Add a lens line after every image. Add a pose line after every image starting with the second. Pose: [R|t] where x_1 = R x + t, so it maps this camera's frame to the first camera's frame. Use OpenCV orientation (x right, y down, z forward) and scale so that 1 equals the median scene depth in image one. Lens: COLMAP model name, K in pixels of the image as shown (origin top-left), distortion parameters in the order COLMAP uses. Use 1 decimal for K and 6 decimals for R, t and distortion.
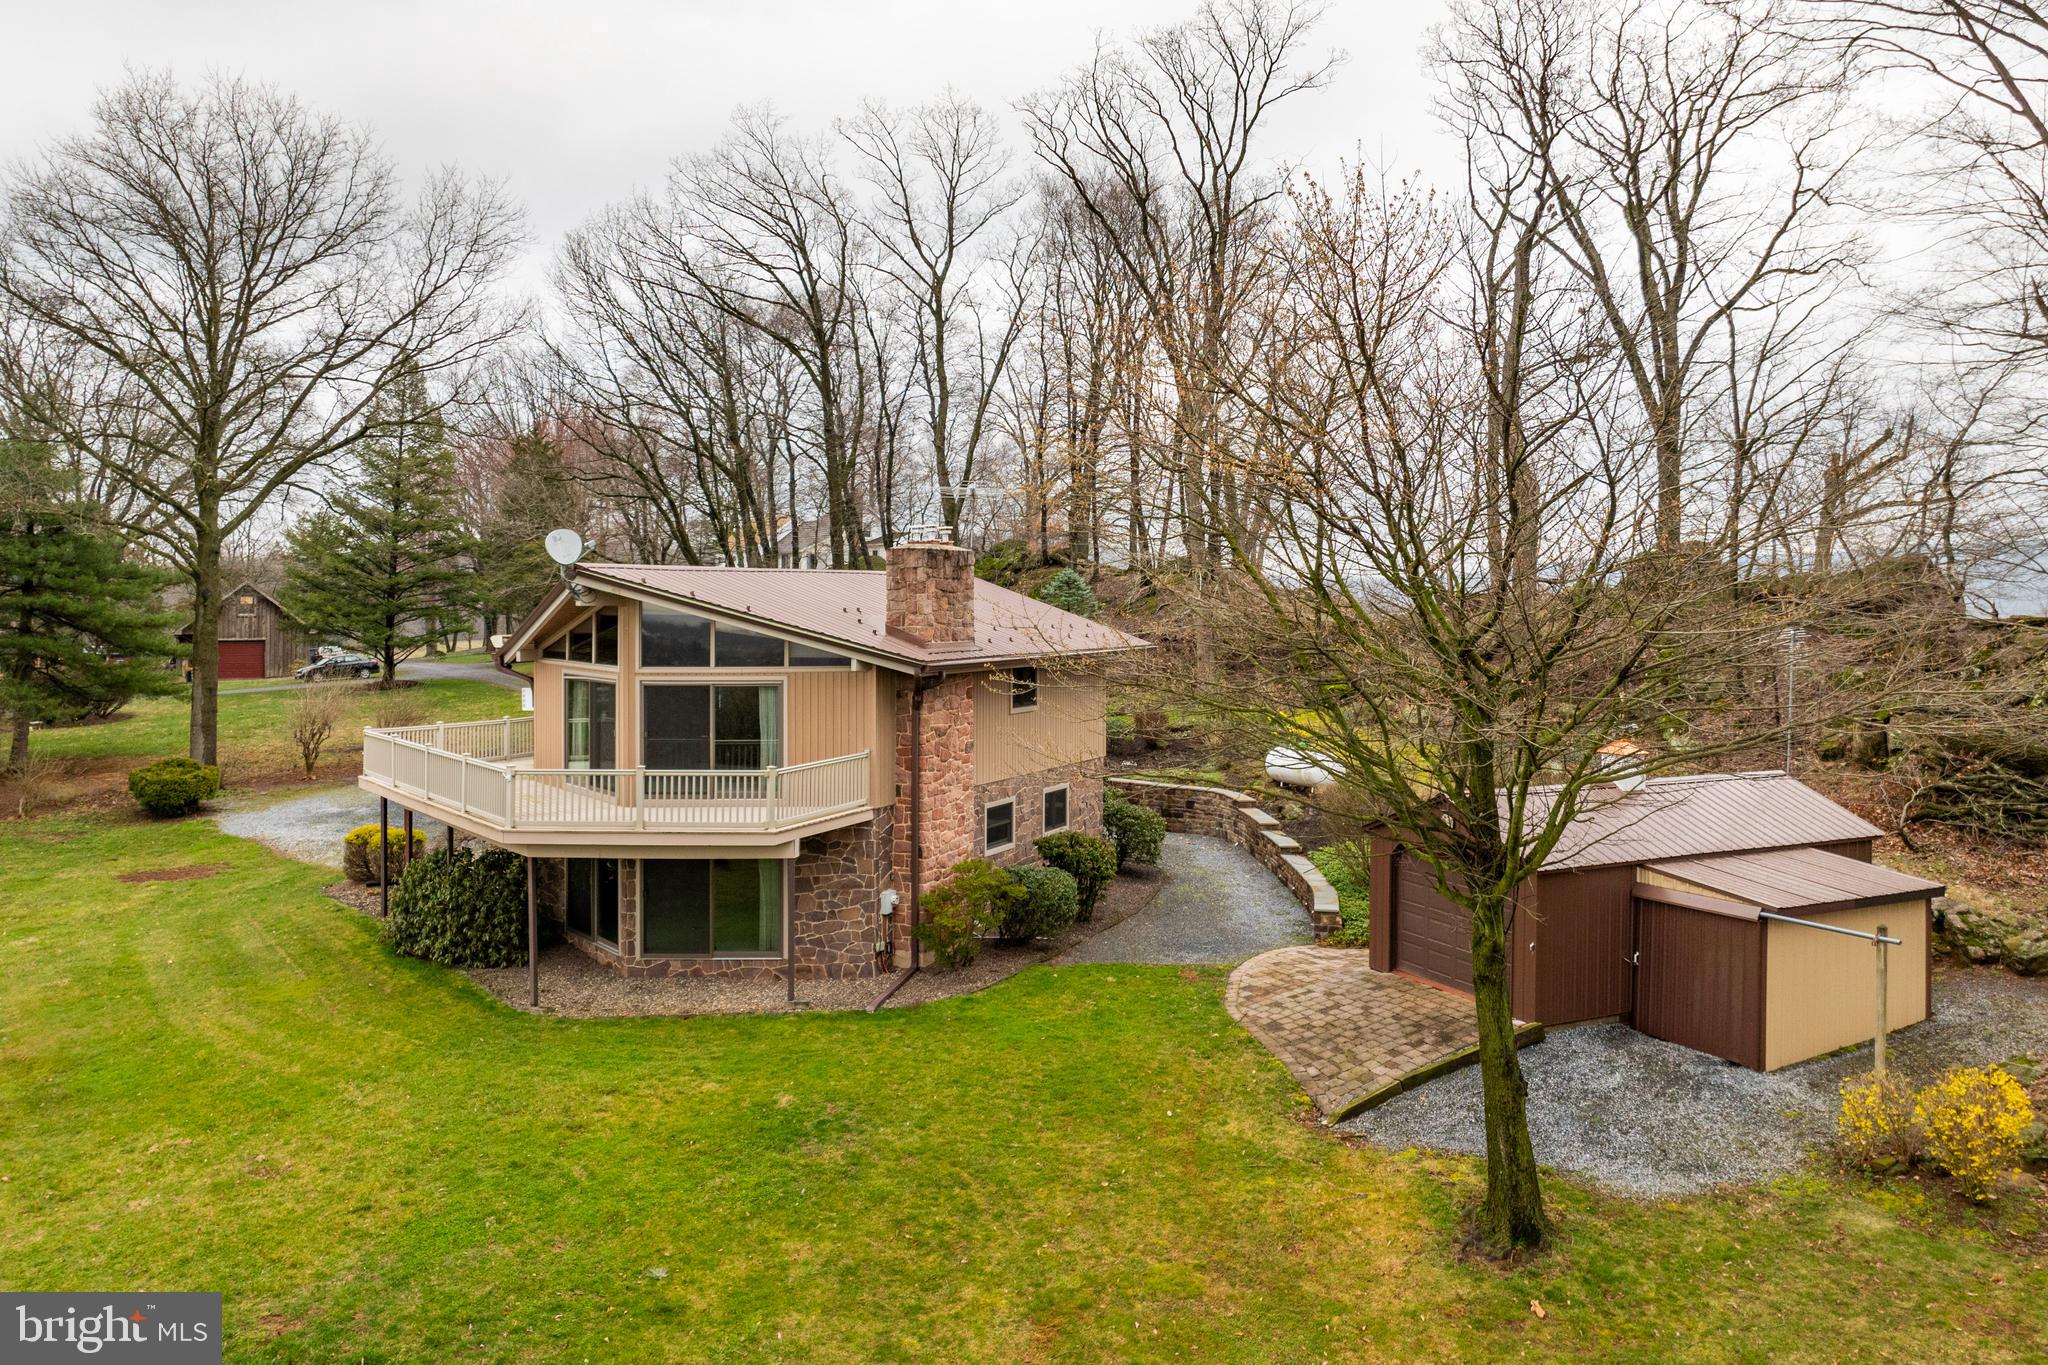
lens RADIAL K [[1673.8, 0, 1024.0], [0, 1673.8, 682.5], [0, 0, 1]] dist [-0.045560, -0.005322]
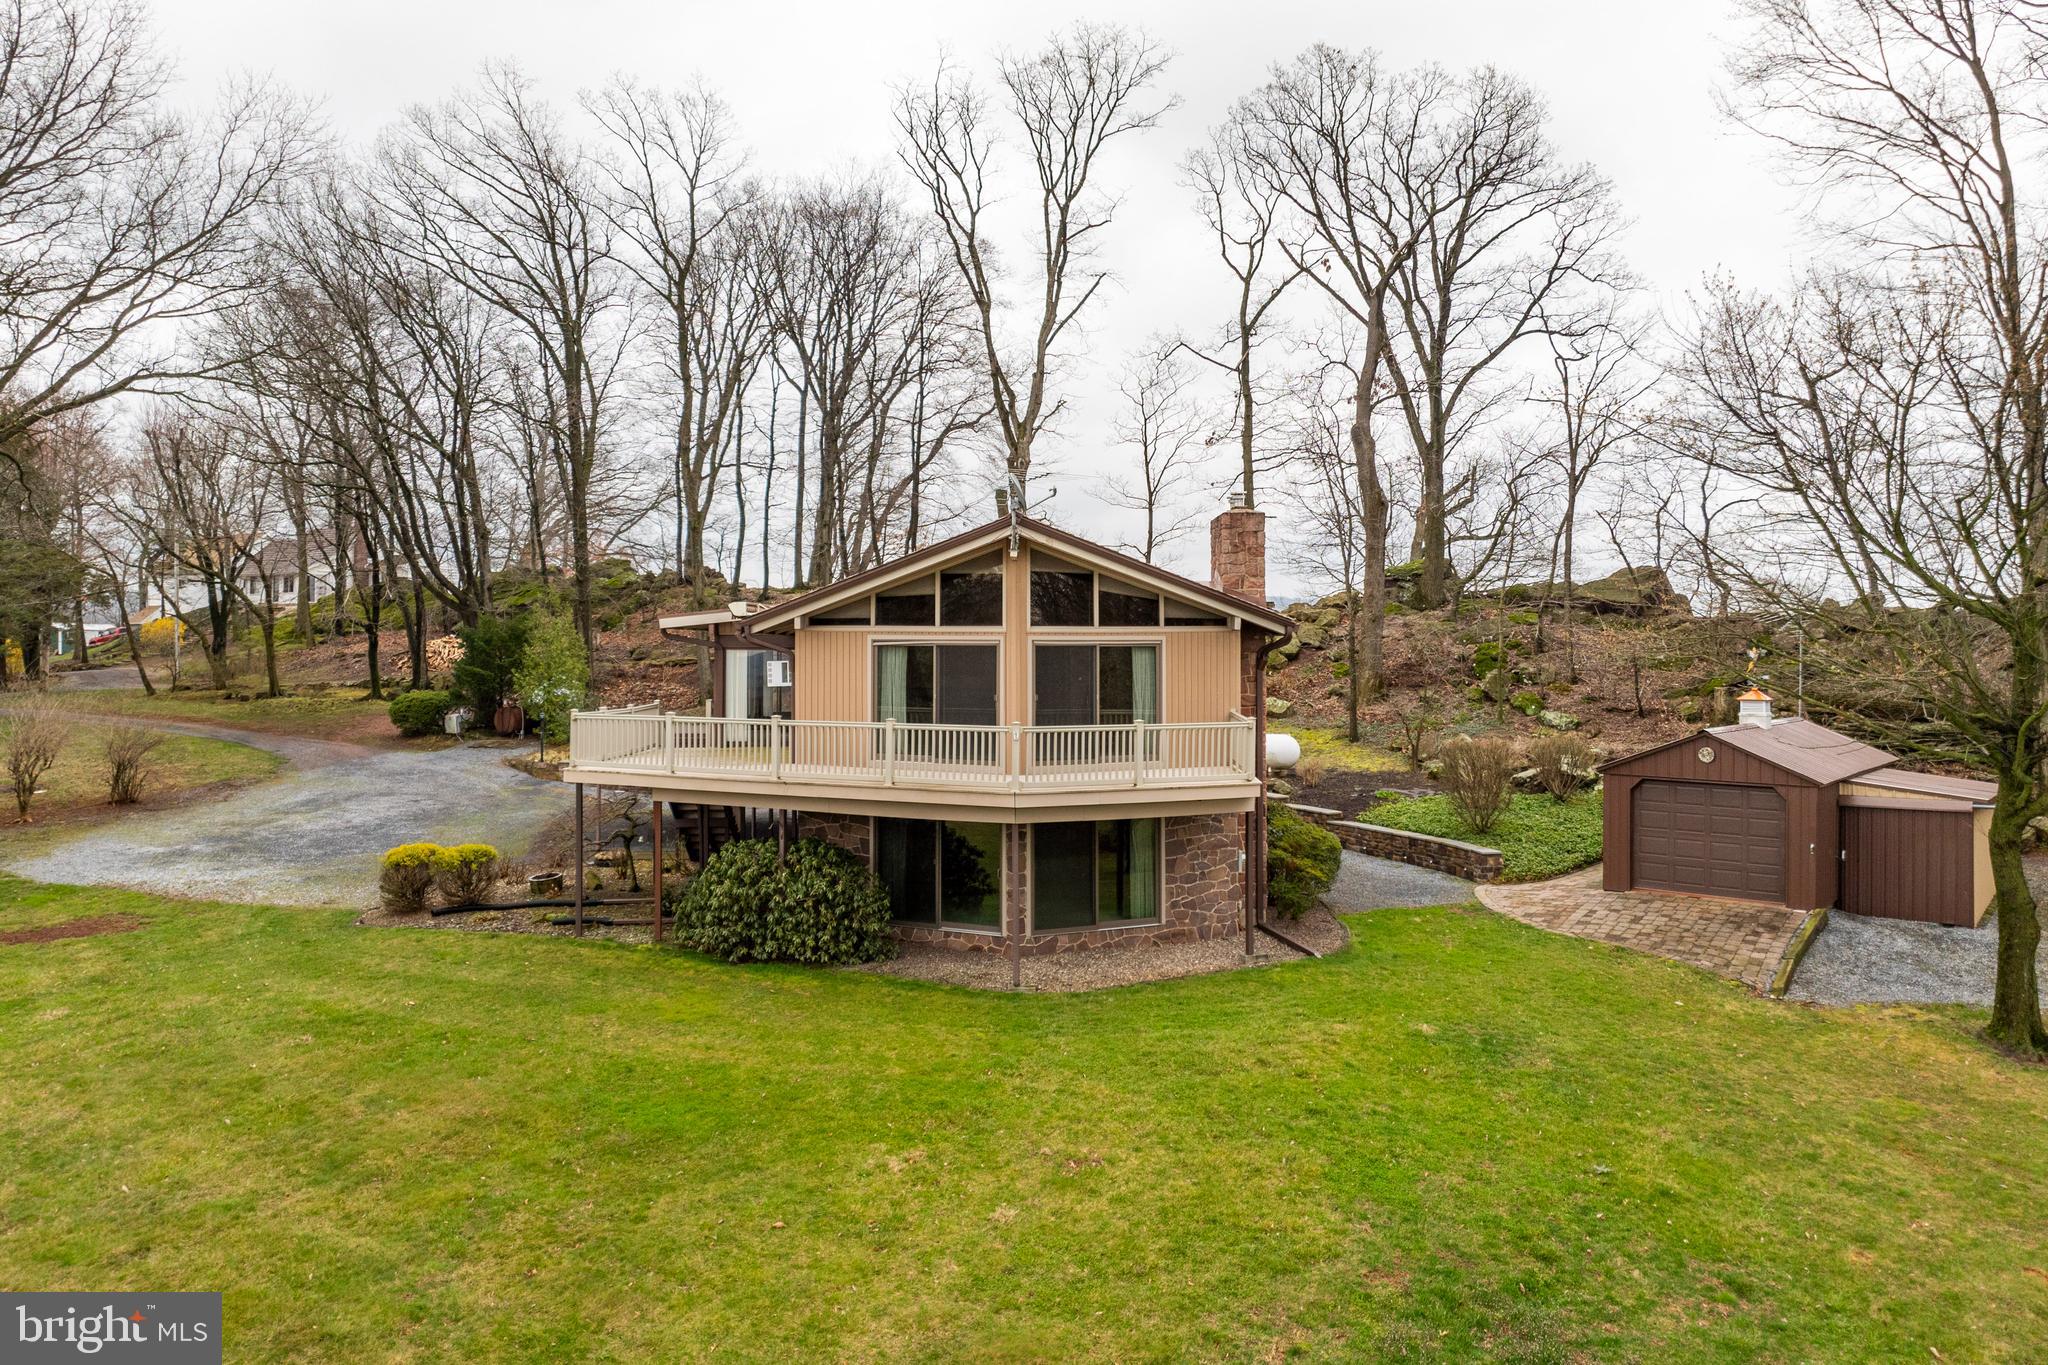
lens RADIAL K [[1673.8, 0, 1024.0], [0, 1673.8, 682.5], [0, 0, 1]] dist [-0.045560, -0.005322]
pose [[0.883992, -0.009181, 0.467412, -0.673979], [0.025637, 0.999255, -0.028858, 0.049872], [-0.466798, 0.037493, 0.883569, 0.164811]]
